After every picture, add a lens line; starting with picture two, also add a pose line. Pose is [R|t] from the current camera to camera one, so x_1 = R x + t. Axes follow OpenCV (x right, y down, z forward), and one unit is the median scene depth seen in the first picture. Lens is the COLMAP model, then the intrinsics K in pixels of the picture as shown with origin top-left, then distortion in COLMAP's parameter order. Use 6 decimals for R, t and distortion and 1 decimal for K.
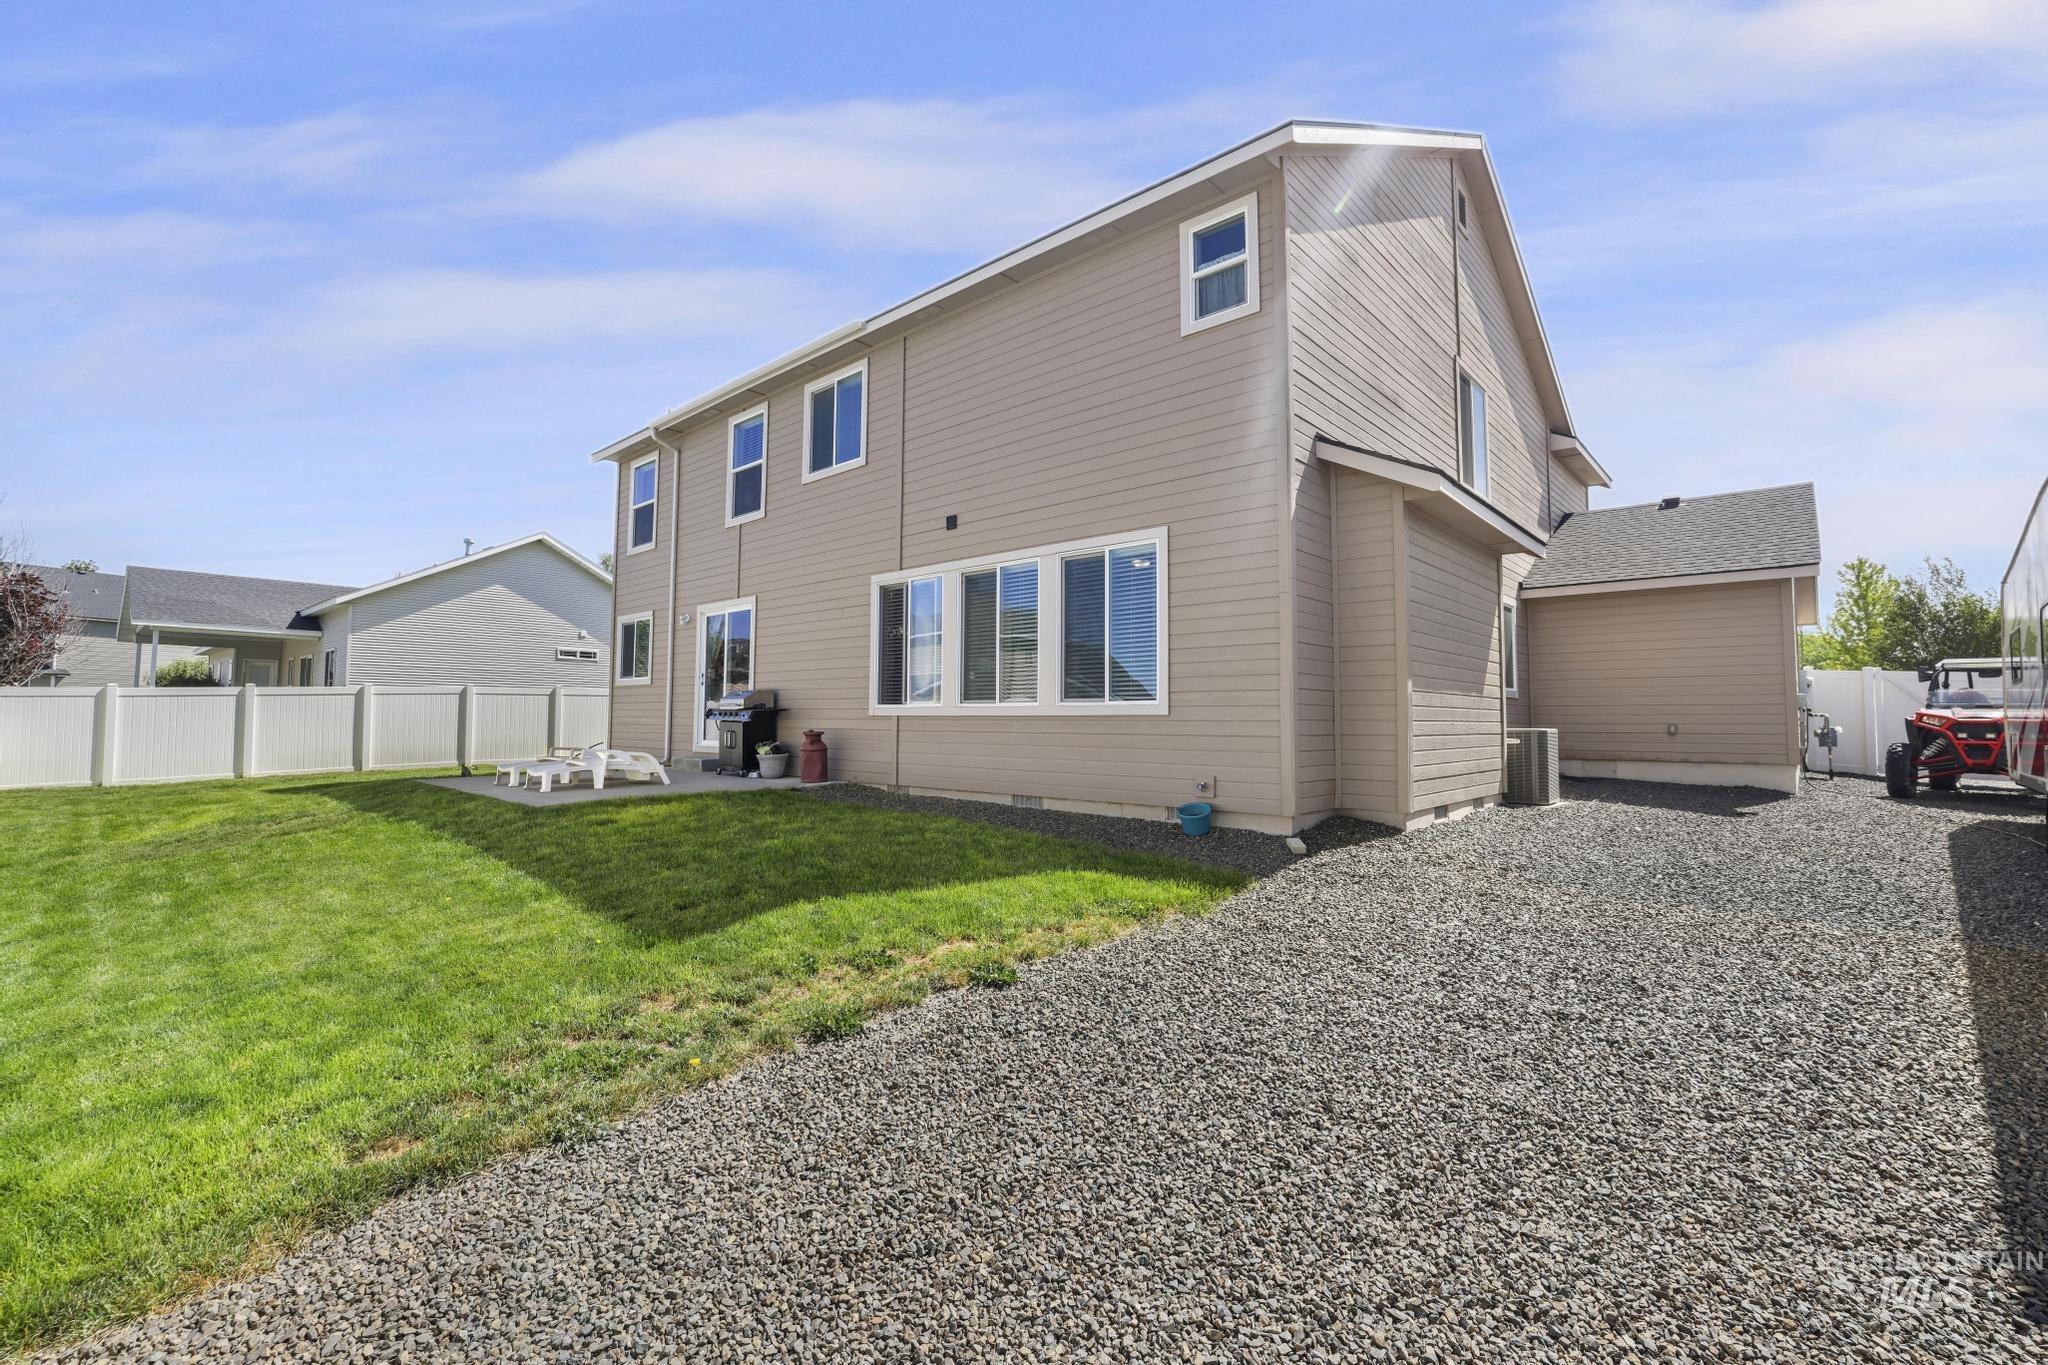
lens RADIAL K [[878.2, 0, 1024.0], [0, 878.2, 682.5], [0, 0, 1]] dist [-0.026934, 0.013711]
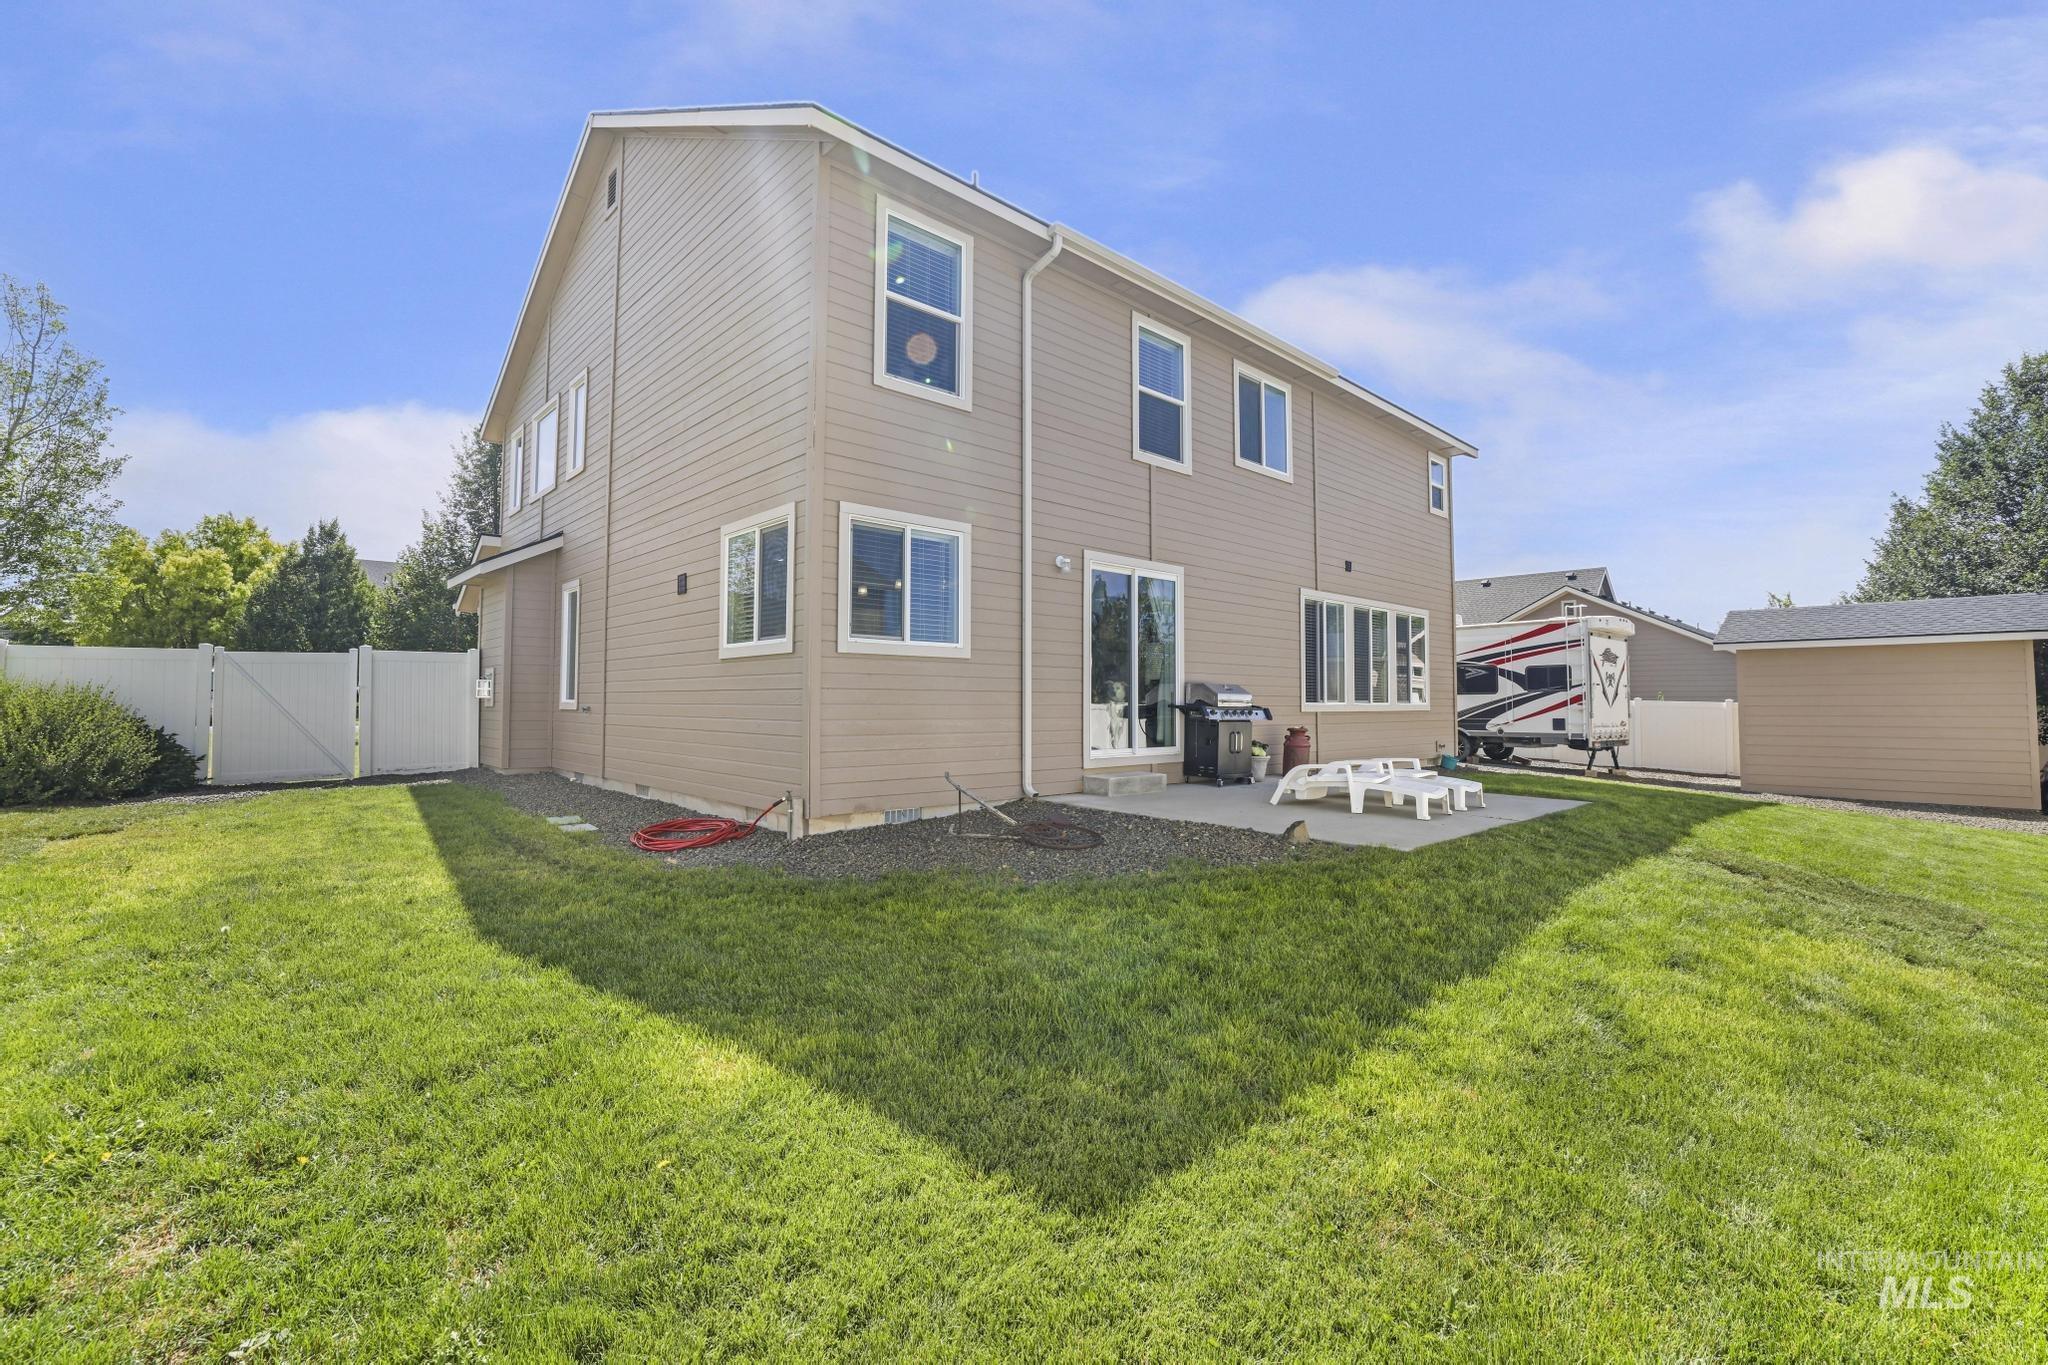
lens RADIAL K [[878.2, 0, 1024.0], [0, 878.2, 682.5], [0, 0, 1]] dist [-0.026934, 0.013711]
pose [[0.090315, 0.009048, 0.995872, -1.225075], [-0.046188, 0.998921, -0.004887, 0.019490], [-0.994842, -0.045556, 0.090636, 1.151918]]
